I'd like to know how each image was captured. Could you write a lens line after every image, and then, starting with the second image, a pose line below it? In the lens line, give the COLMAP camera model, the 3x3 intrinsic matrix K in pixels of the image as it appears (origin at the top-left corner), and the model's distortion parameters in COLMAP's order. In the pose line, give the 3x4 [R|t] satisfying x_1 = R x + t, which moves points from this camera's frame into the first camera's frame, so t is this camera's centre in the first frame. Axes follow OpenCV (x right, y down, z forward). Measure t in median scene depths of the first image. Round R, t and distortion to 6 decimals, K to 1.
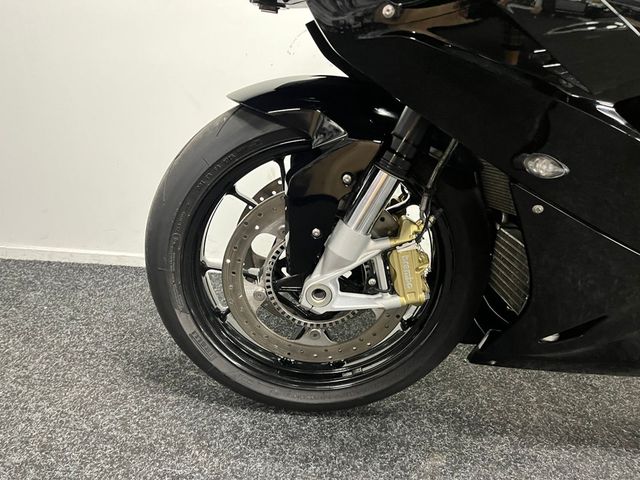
lens RADIAL K [[489.9, 0, 320.0], [0, 489.9, 240.0], [0, 0, 1]] dist [0.000935, 0.079263]
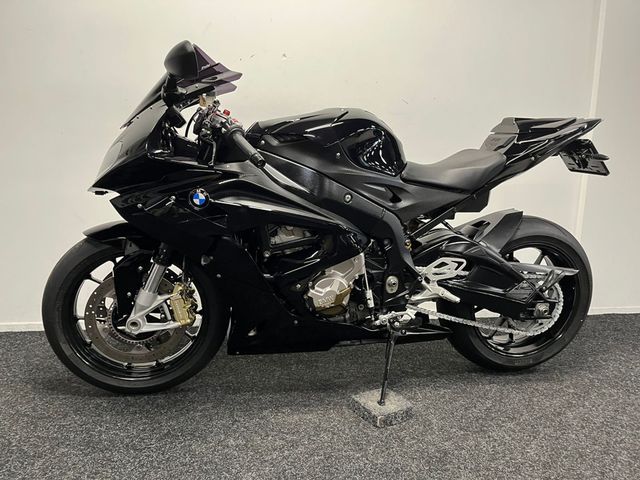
lens RADIAL K [[484.9, 0, 321.7], [0, 484.9, 242.5], [0, 0, 1]] dist [0.084644, -0.116342]
pose [[0.984685, -0.074131, 0.157797, 0.453746], [0.092673, 0.989197, -0.113585, 0.073994], [-0.147673, 0.126468, 0.980917, -1.125378]]
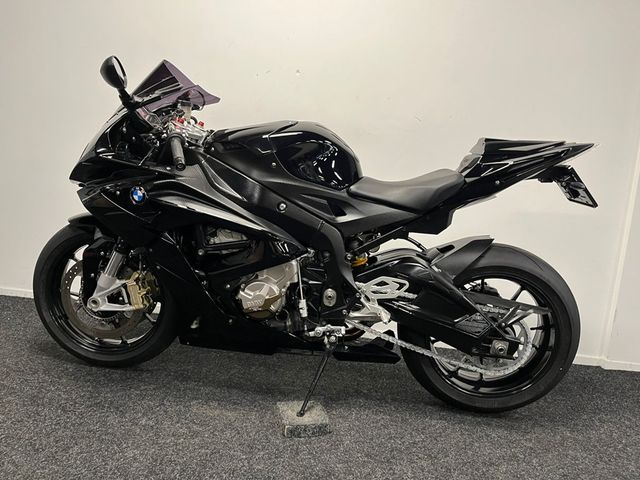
lens RADIAL K [[482.2, 0, 320.0], [0, 482.2, 240.0], [0, 0, 1]] dist [0.089303, -0.104148]
pose [[0.994344, 0.030423, -0.101758, 1.235526], [-0.046174, 0.986642, -0.156223, 0.125712], [0.095646, 0.160038, 0.982466, -1.175667]]
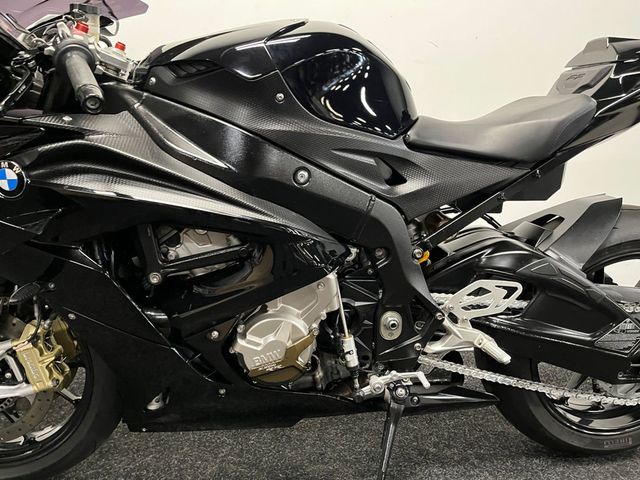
lens RADIAL K [[478.8, 0, 326.2], [0, 478.8, 237.8], [0, 0, 1]] dist [0.078909, -0.099570]
pose [[0.995267, -0.077169, 0.059058, 0.855309], [0.083581, 0.989822, -0.115177, -0.050634], [-0.049568, 0.119568, 0.991588, -0.305104]]
